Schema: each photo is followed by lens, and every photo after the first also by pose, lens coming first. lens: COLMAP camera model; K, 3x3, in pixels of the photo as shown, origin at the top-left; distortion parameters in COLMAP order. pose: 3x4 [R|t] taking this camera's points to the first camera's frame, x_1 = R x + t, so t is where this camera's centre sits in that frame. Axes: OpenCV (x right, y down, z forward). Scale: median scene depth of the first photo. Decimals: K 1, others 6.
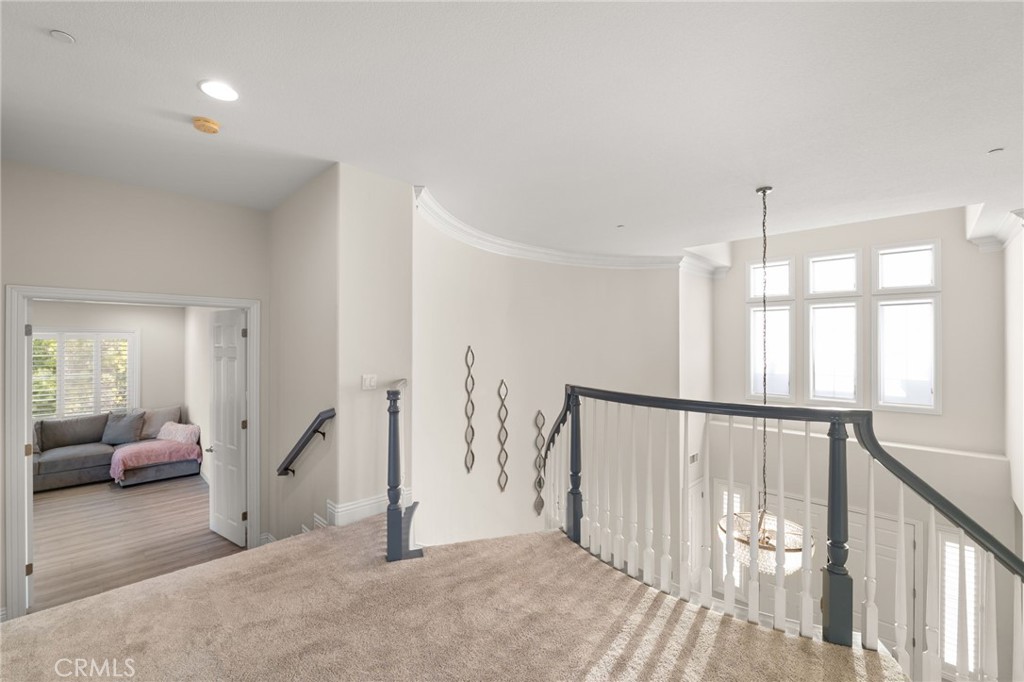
lens RADIAL K [[423.1, 0, 483.6], [0, 423.1, 337.3], [0, 0, 1]] dist [-0.014156, 0.000326]
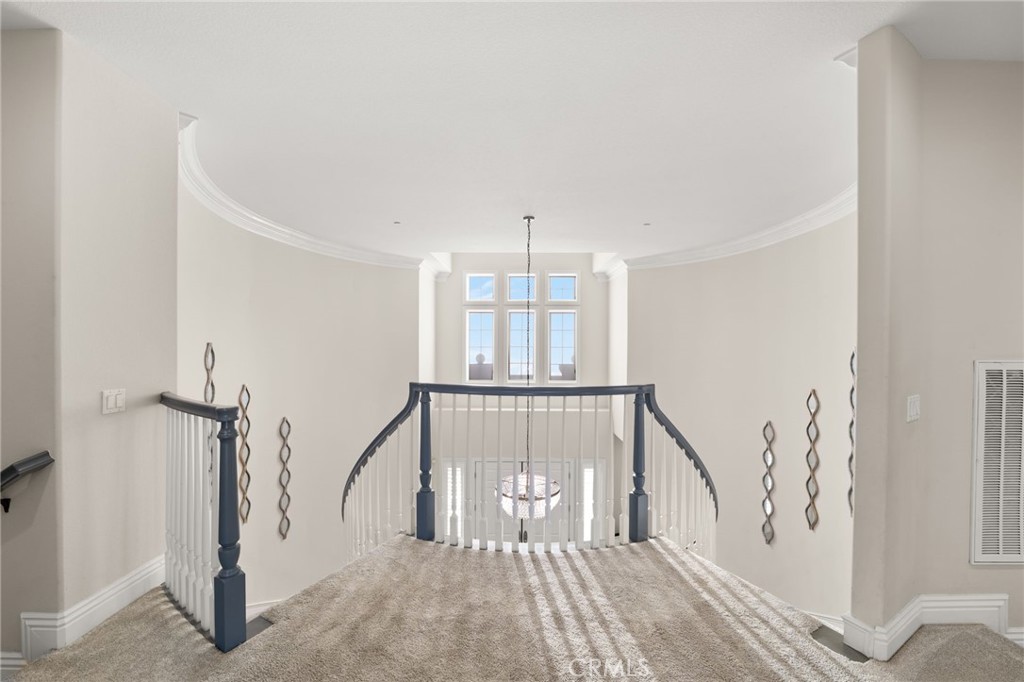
lens RADIAL K [[423.1, 0, 513.0], [0, 423.1, 338.5], [0, 0, 1]] dist [-0.014156, 0.000326]
pose [[0.709913, 0.001800, 0.704287, -0.333892], [-0.010720, 0.999908, 0.008251, 0.000980], [-0.704208, -0.013408, 0.709867, 0.159168]]
